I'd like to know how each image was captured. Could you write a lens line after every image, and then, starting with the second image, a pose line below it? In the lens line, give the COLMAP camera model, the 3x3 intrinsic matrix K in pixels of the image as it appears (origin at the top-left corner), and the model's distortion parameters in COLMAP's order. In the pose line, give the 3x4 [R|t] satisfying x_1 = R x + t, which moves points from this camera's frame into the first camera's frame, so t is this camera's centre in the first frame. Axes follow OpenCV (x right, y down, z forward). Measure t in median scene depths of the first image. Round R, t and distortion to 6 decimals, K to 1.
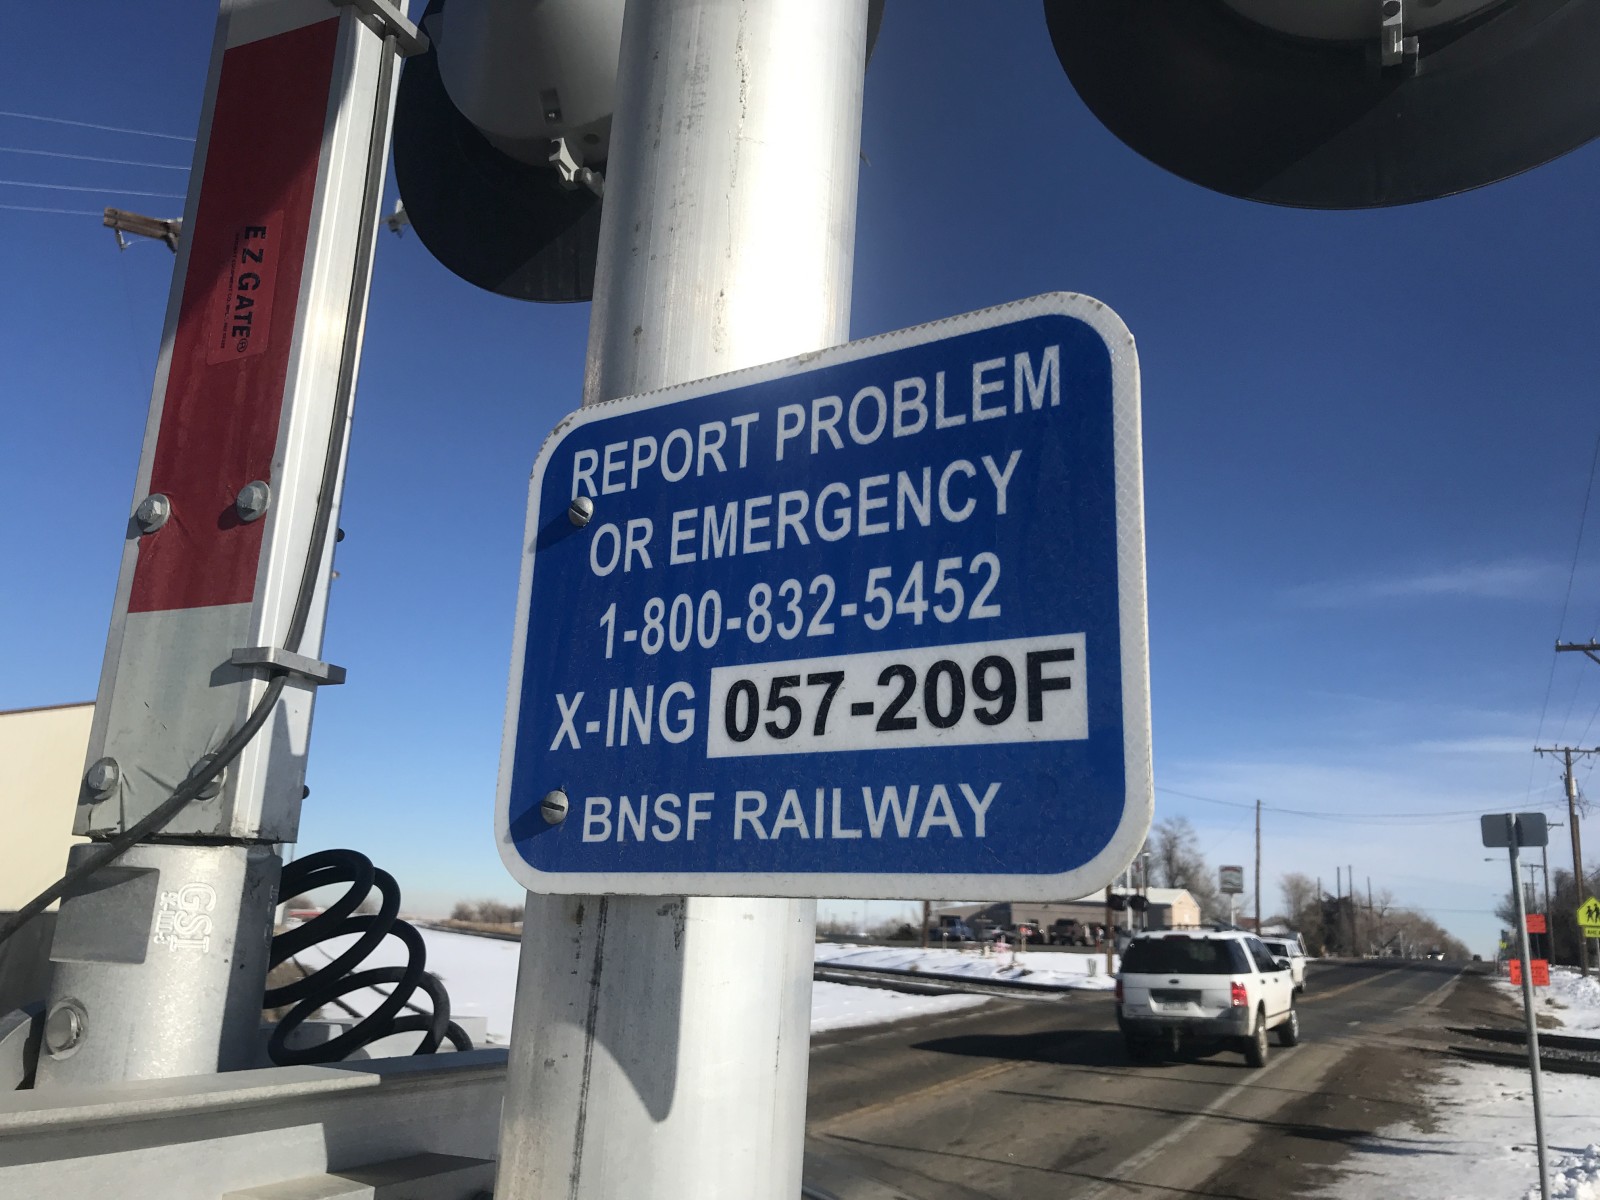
lens RADIAL K [[1334.9, 0, 800.0], [0, 1334.9, 600.0], [0, 0, 1]] dist [0.074032, -0.071713]
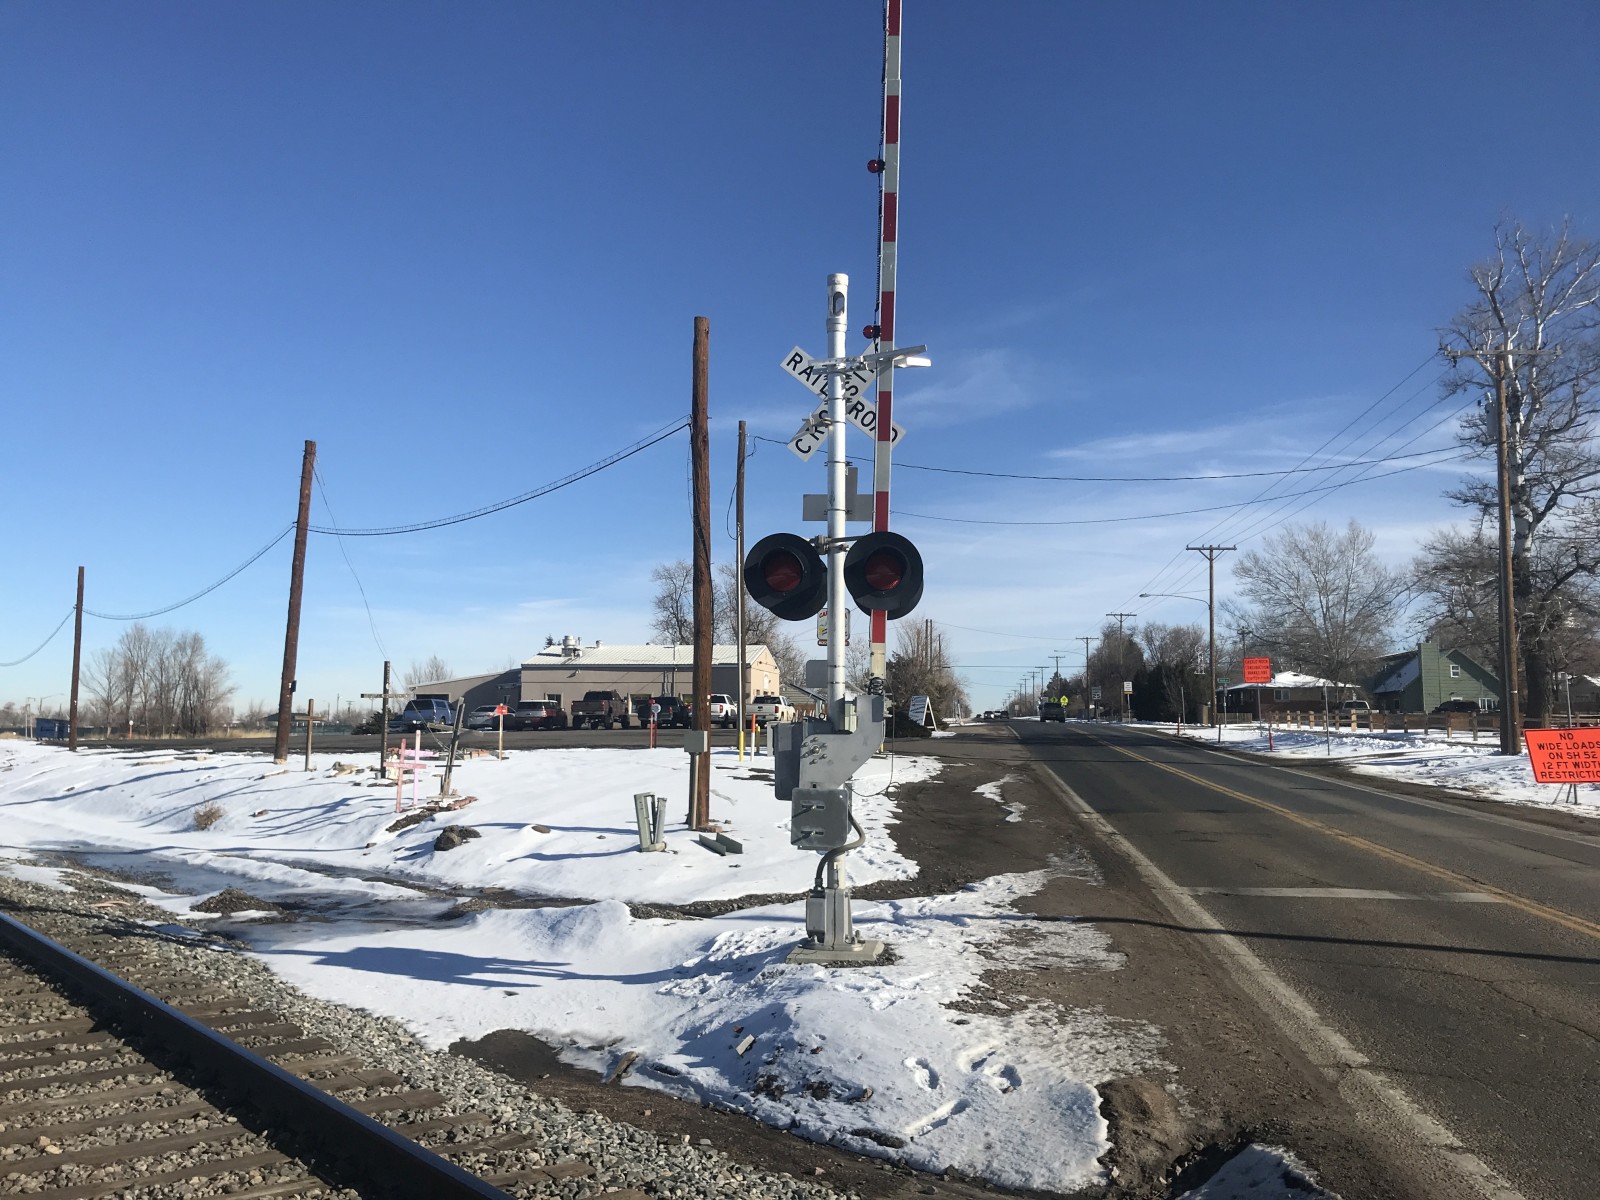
lens RADIAL K [[1334.9, 0, 800.0], [0, 1334.9, 600.0], [0, 0, 1]] dist [0.074032, -0.071713]
pose [[0.944574, -0.008205, 0.328196, 0.120039], [-0.044421, 0.987300, 0.152530, 0.140983], [-0.325280, -0.158654, 0.932213, 0.574638]]
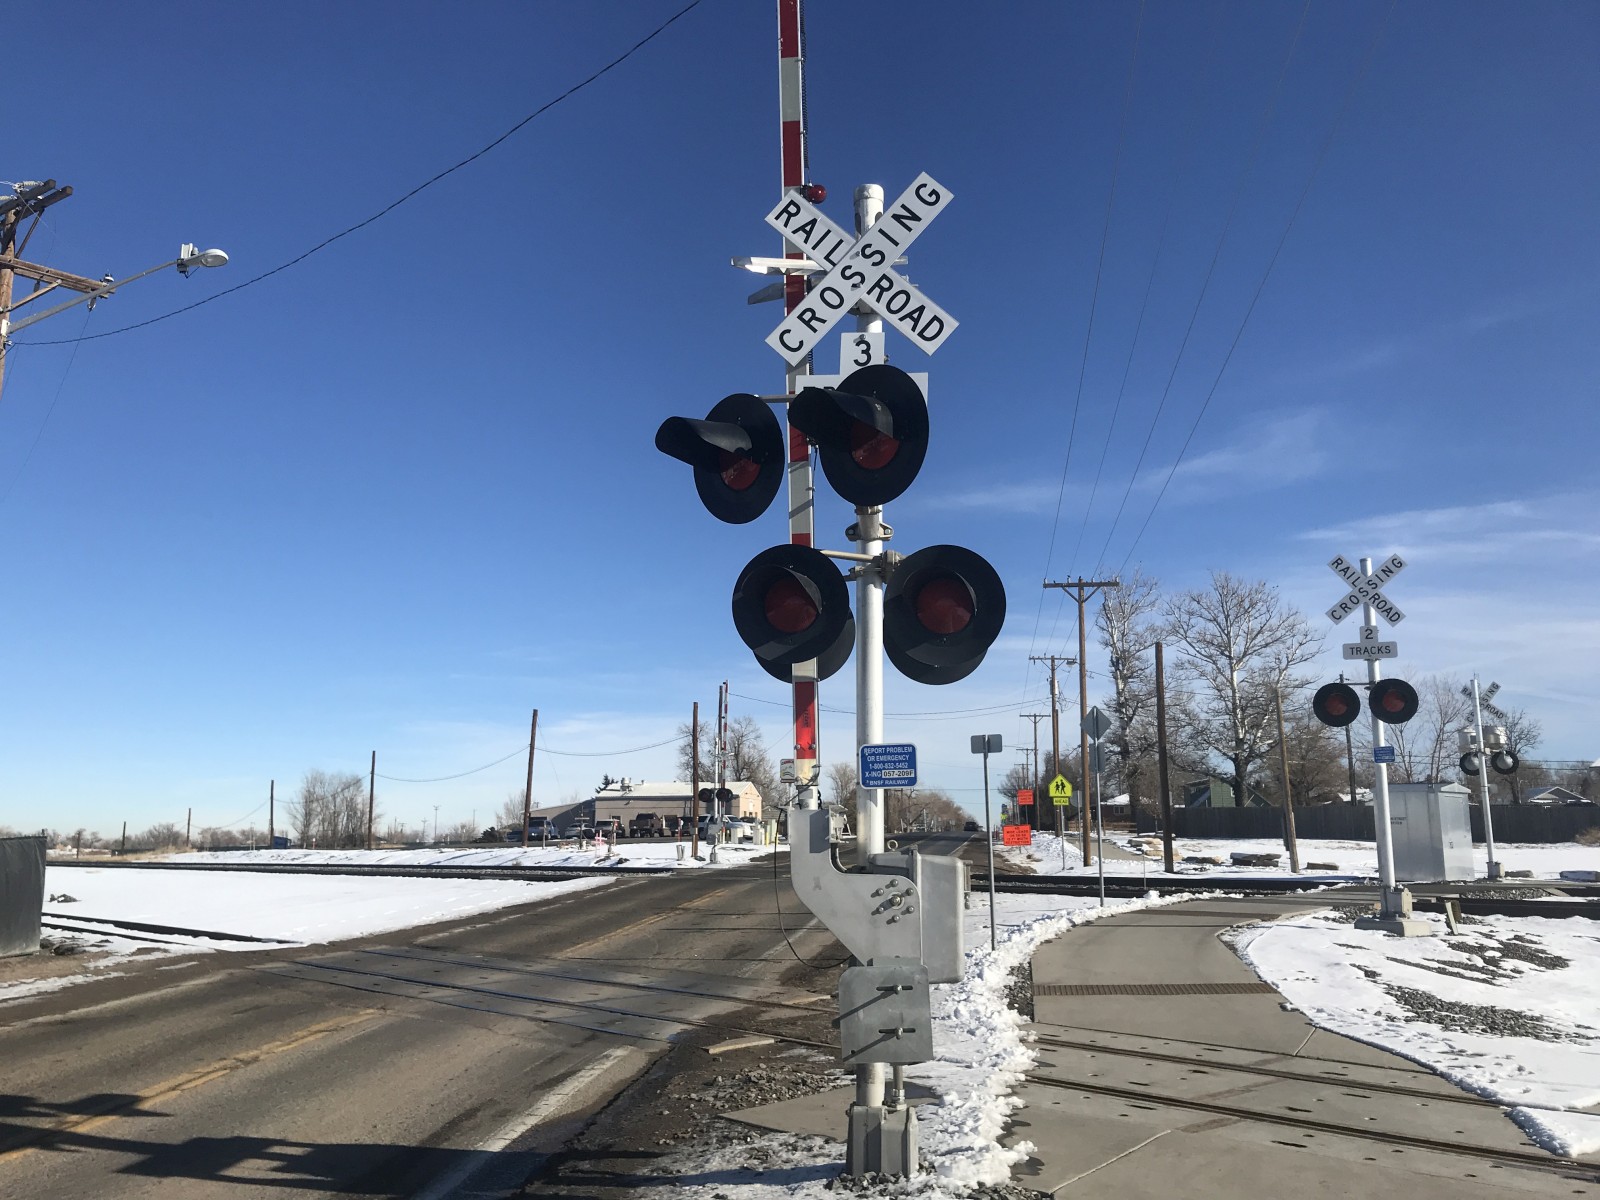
lens RADIAL K [[1334.9, 0, 800.0], [0, 1334.9, 600.0], [0, 0, 1]] dist [0.074032, -0.071713]
pose [[0.949768, 0.005622, 0.312903, -0.037834], [-0.028284, 0.997289, 0.067932, -0.018943], [-0.311673, -0.073370, 0.947353, -0.083687]]
